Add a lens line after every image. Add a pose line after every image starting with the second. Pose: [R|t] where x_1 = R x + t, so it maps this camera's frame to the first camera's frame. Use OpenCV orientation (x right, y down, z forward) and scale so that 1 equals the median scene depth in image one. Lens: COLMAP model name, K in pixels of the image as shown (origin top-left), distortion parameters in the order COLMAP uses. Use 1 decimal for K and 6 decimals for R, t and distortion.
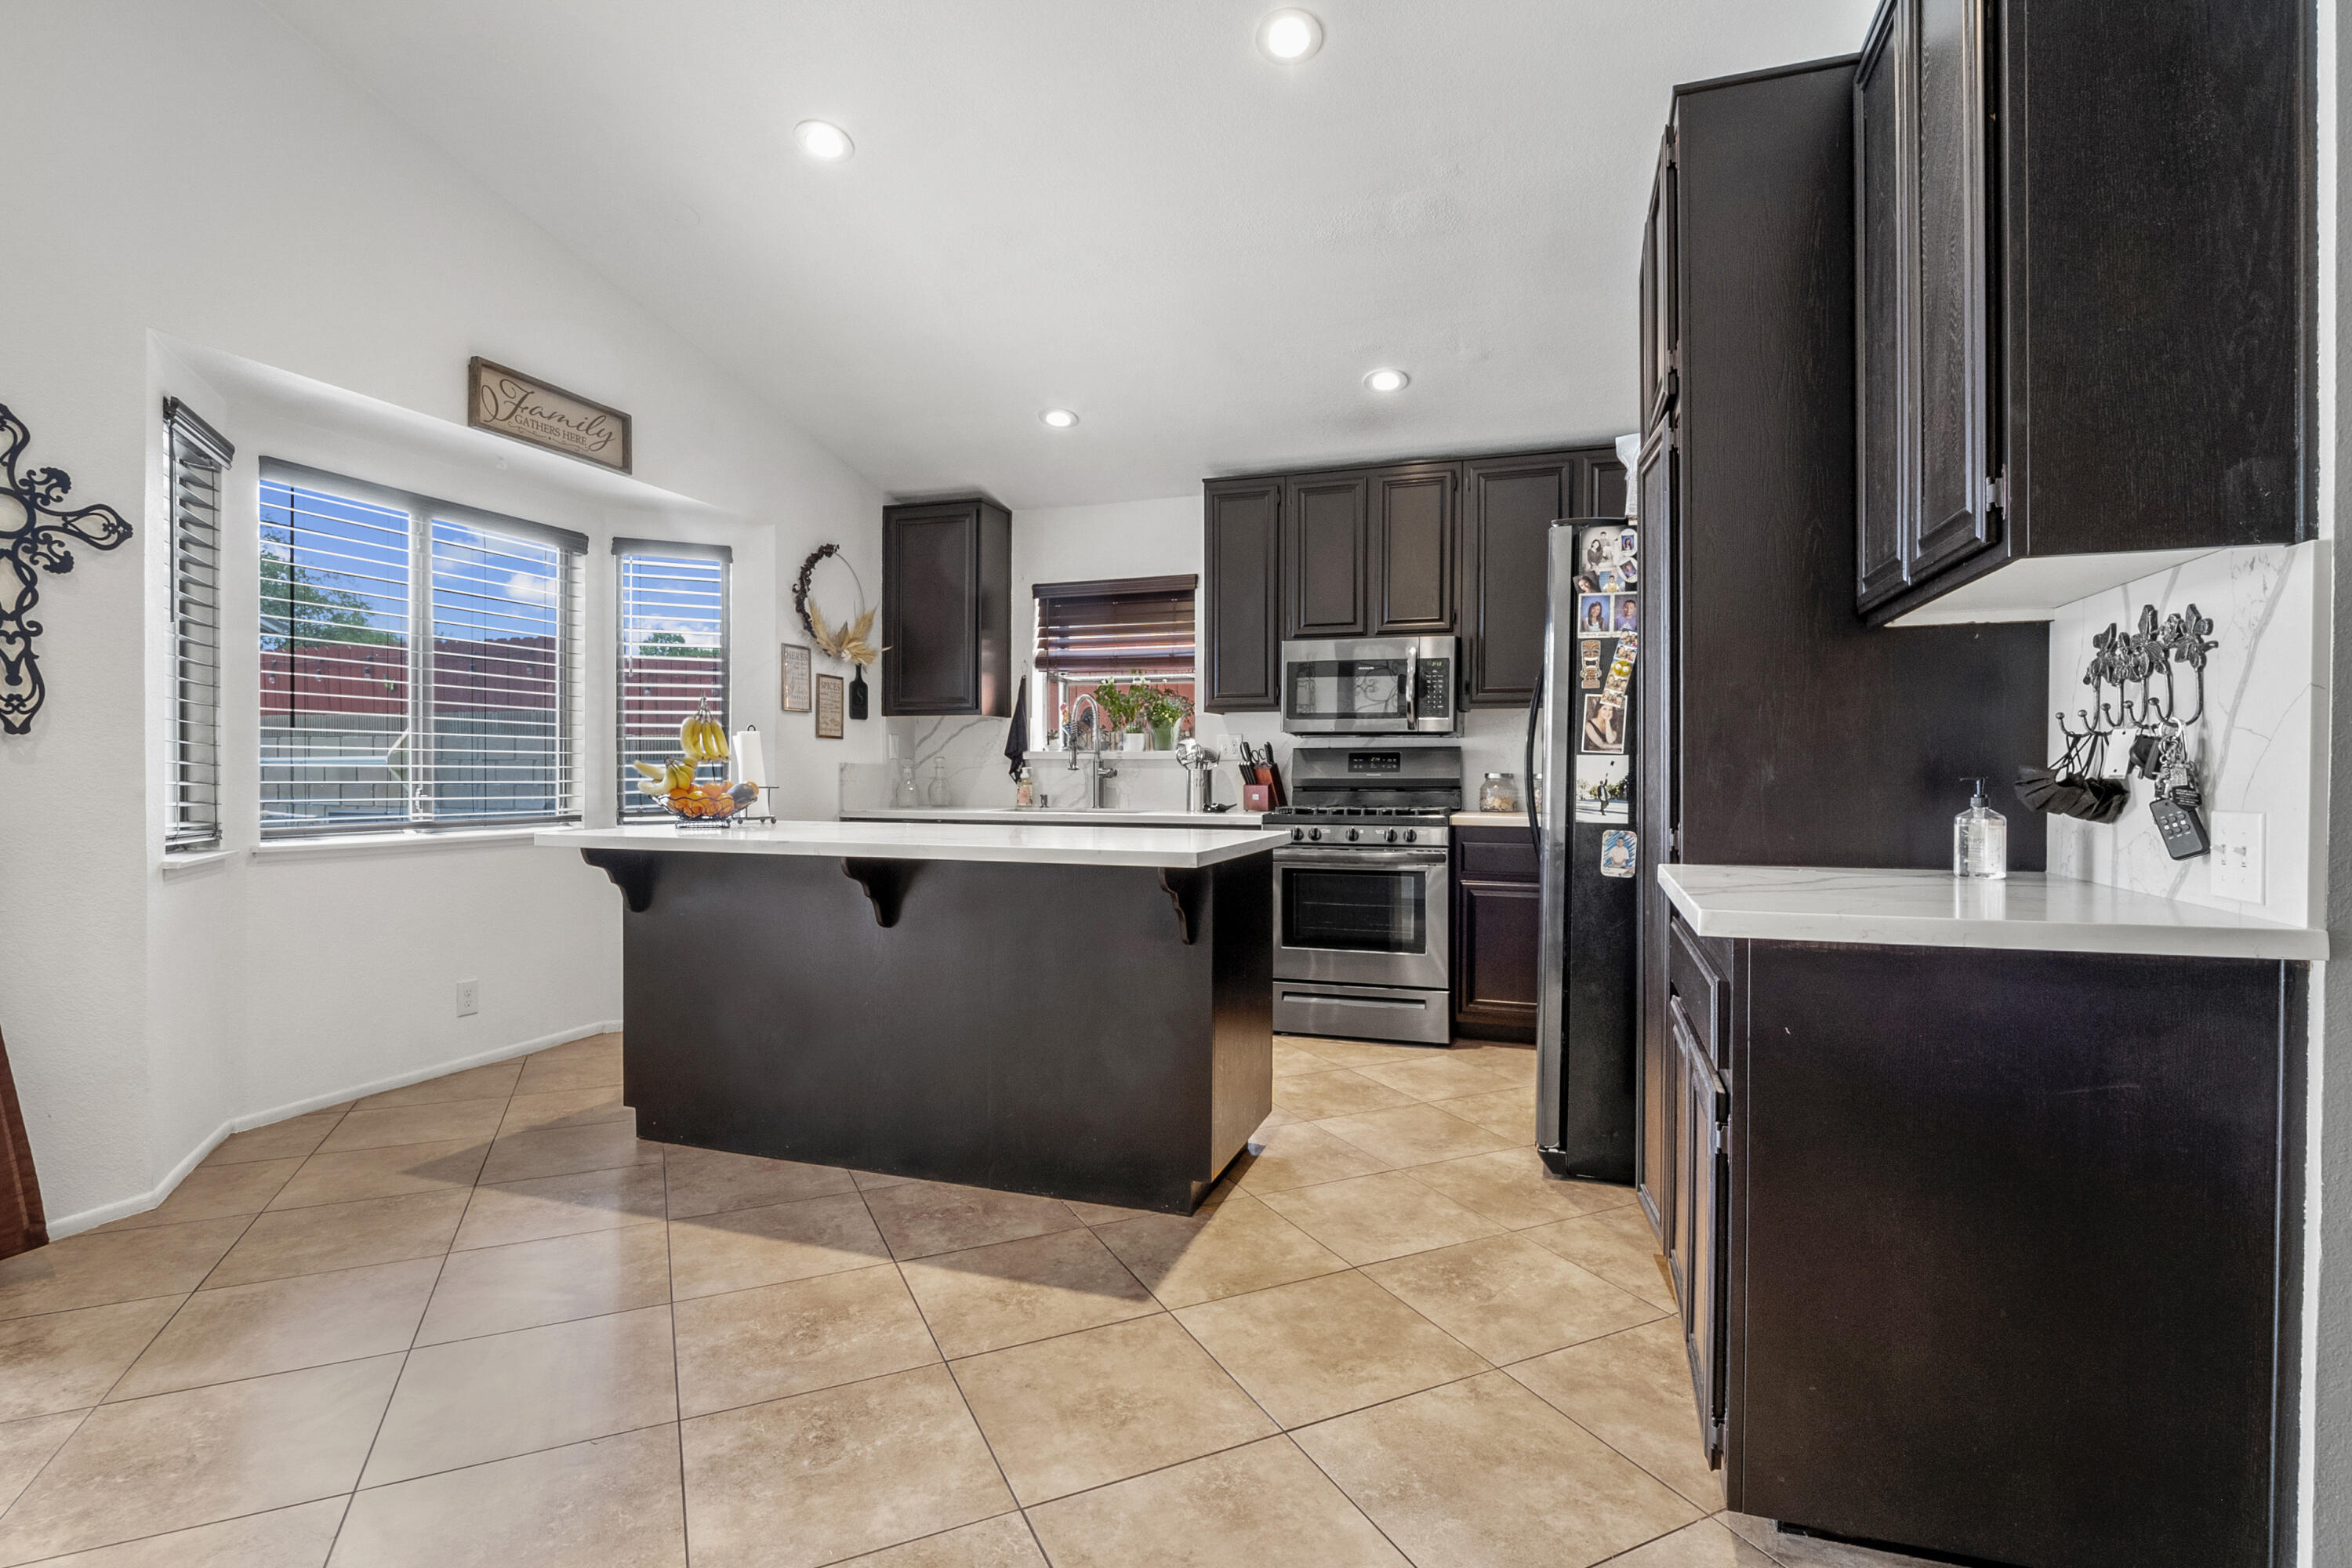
lens RADIAL K [[1112.2, 0, 1188.1], [0, 1112.2, 791.4], [0, 0, 1]] dist [-0.014954, -0.000690]
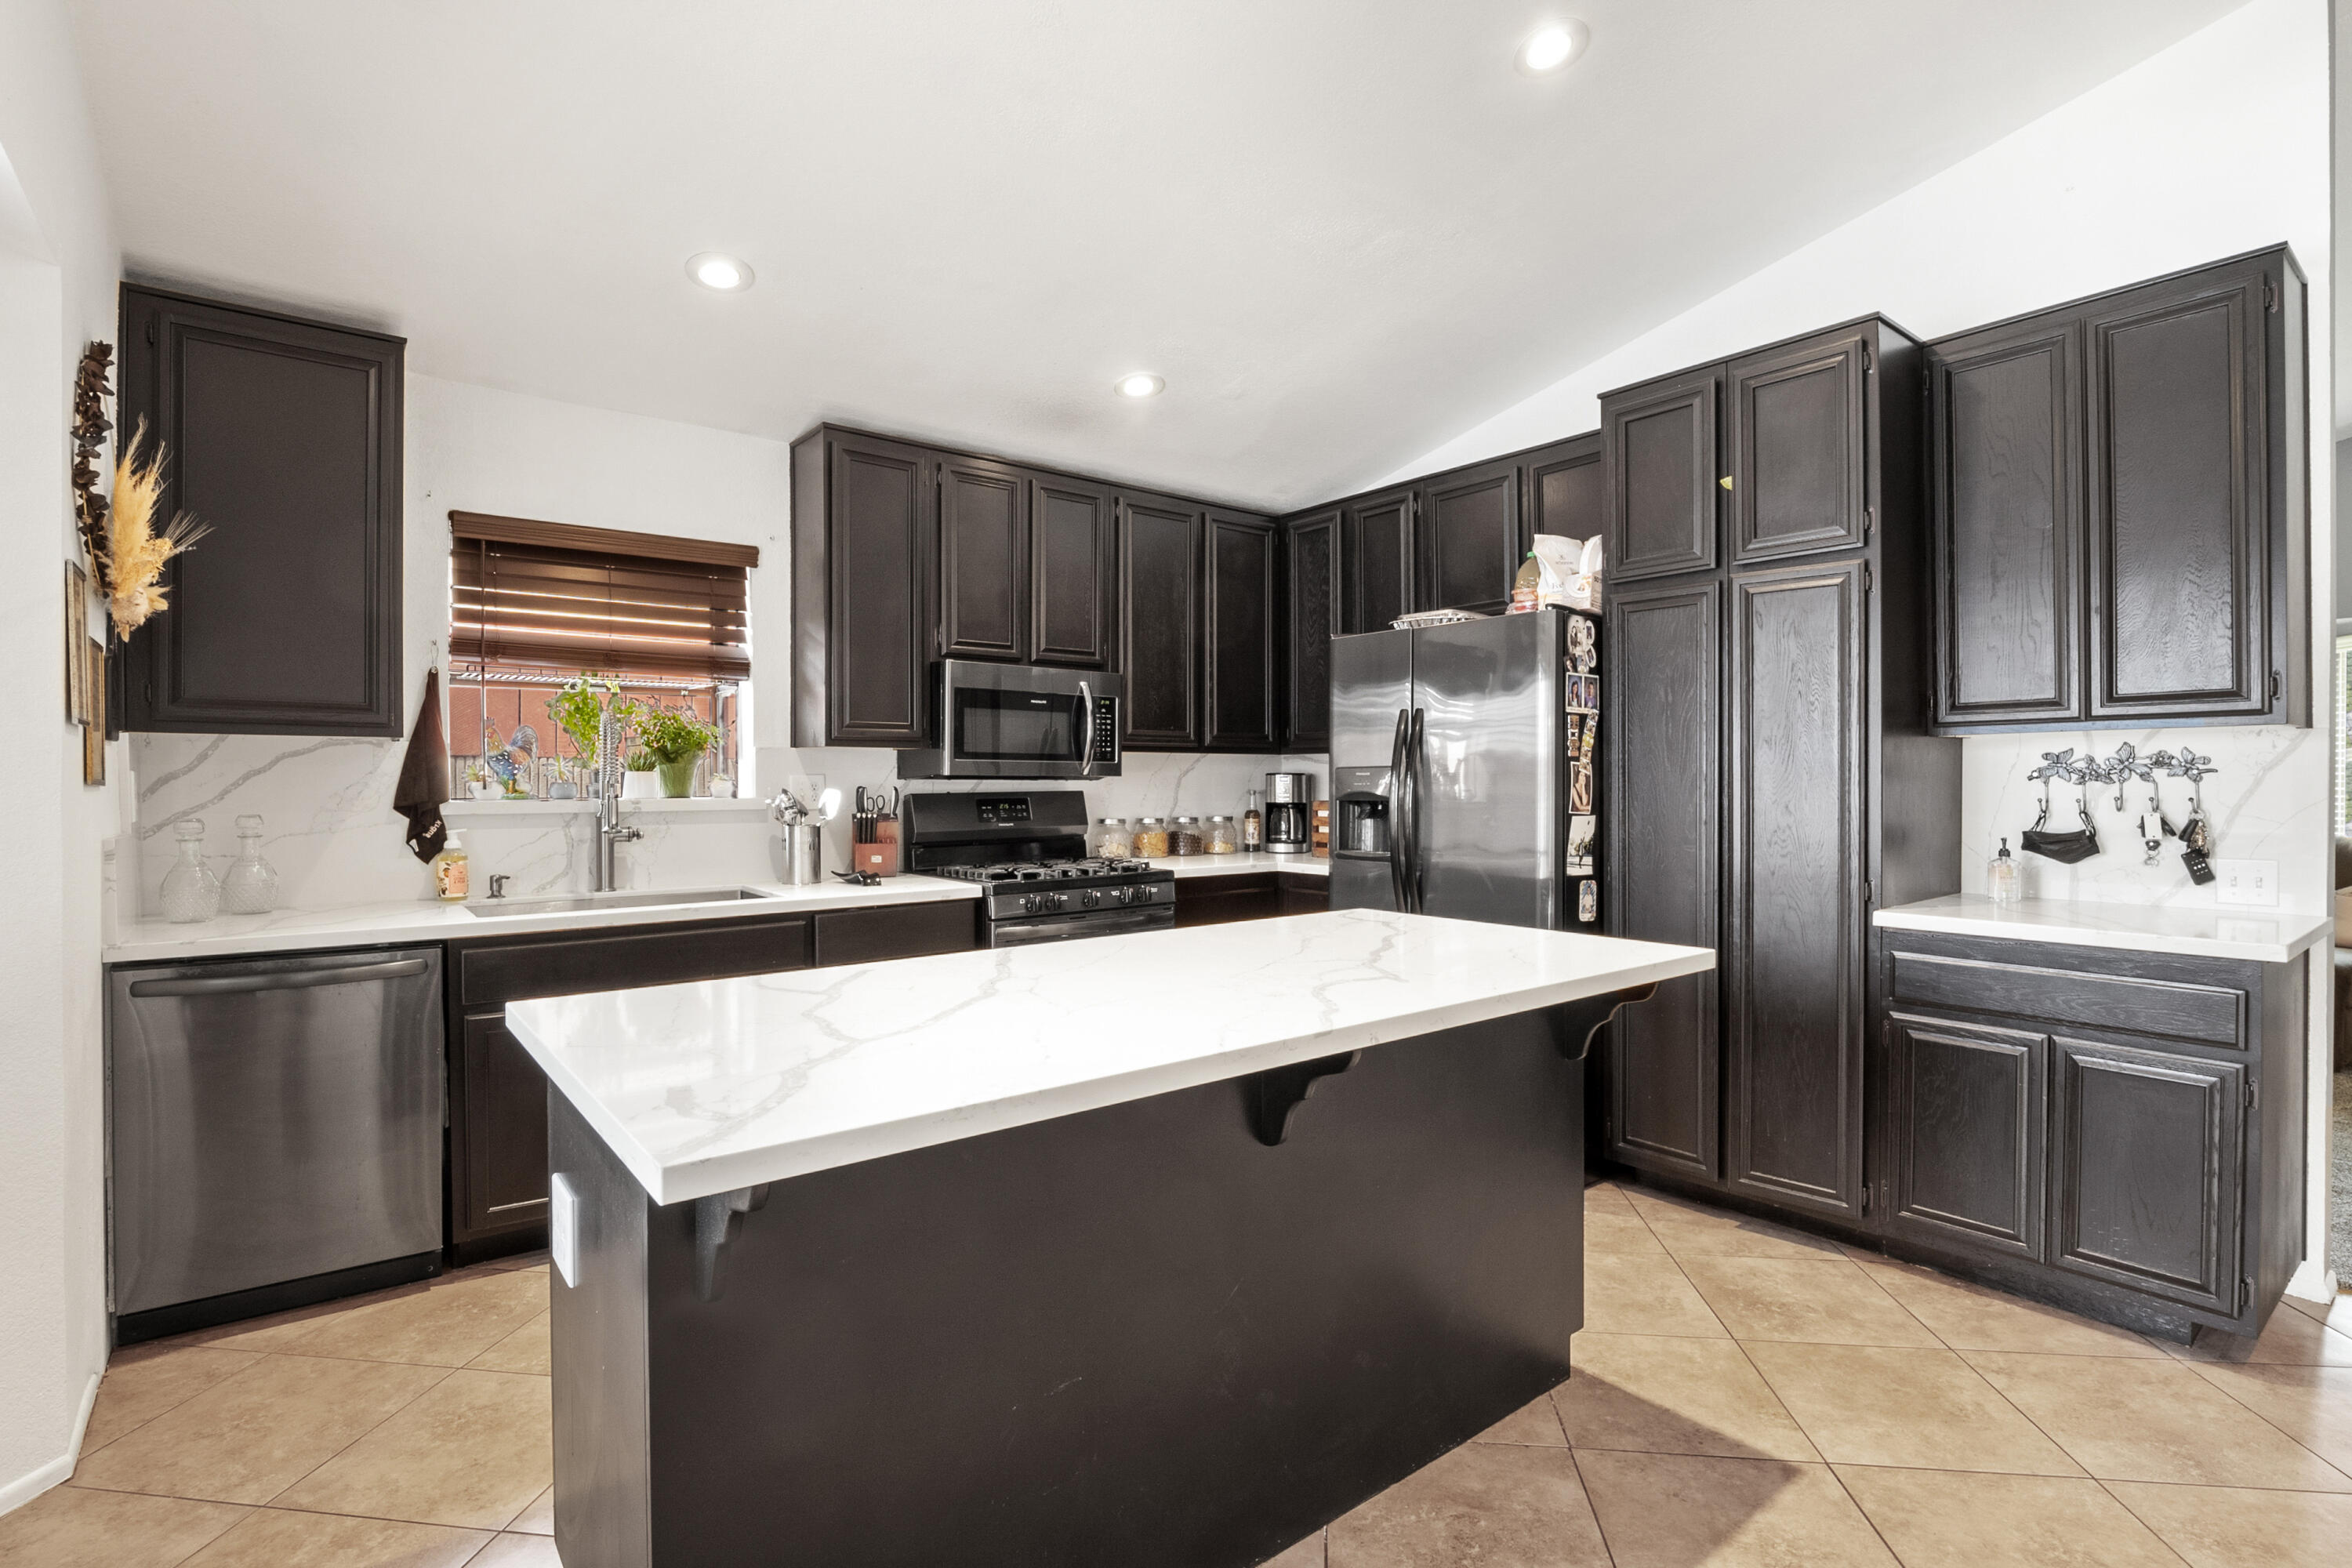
lens RADIAL K [[1112.2, 0, 1180.6], [0, 1112.2, 783.9], [0, 0, 1]] dist [-0.014954, -0.000690]
pose [[0.540460, -0.008529, 0.841327, -0.794822], [0.018799, 0.999821, -0.001940, -0.069773], [-0.841160, 0.016864, 0.540523, 0.718323]]
